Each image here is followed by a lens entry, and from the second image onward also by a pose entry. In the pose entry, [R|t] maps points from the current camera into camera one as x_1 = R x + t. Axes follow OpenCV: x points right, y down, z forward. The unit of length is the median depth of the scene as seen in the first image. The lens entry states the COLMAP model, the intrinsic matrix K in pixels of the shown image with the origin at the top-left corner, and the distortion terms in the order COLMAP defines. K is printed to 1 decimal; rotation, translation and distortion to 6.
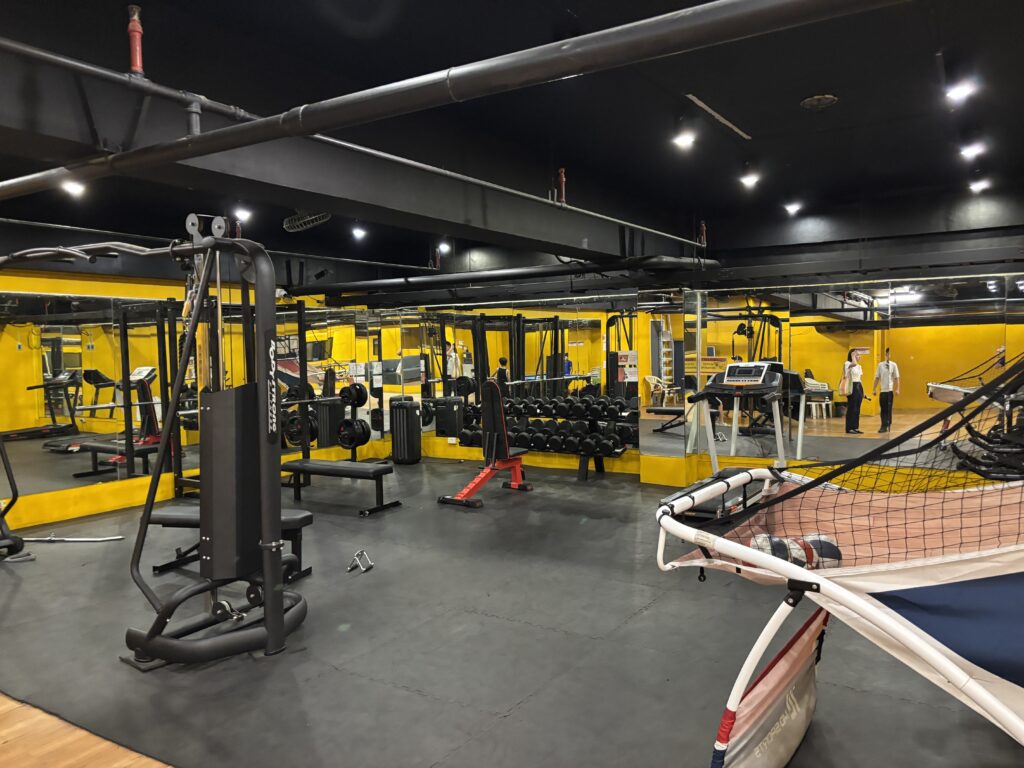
lens RADIAL K [[835.8, 0, 511.9], [0, 835.8, 385.6], [0, 0, 1]] dist [0.008539, 0.002596]
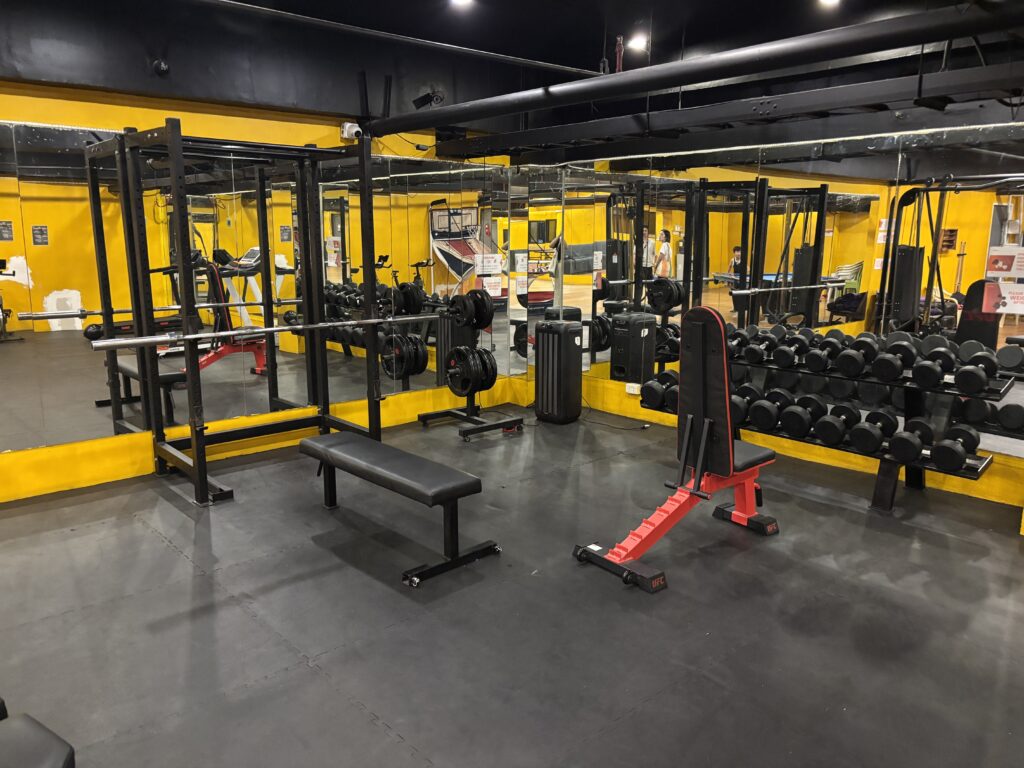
lens RADIAL K [[769.5, 0, 509.4], [0, 769.5, 388.8], [0, 0, 1]] dist [0.012220, -0.002255]
pose [[0.961060, 0.077798, -0.265164, -0.010092], [-0.036458, 0.986861, 0.157402, -0.018416], [0.273925, -0.141606, 0.951269, 0.441946]]
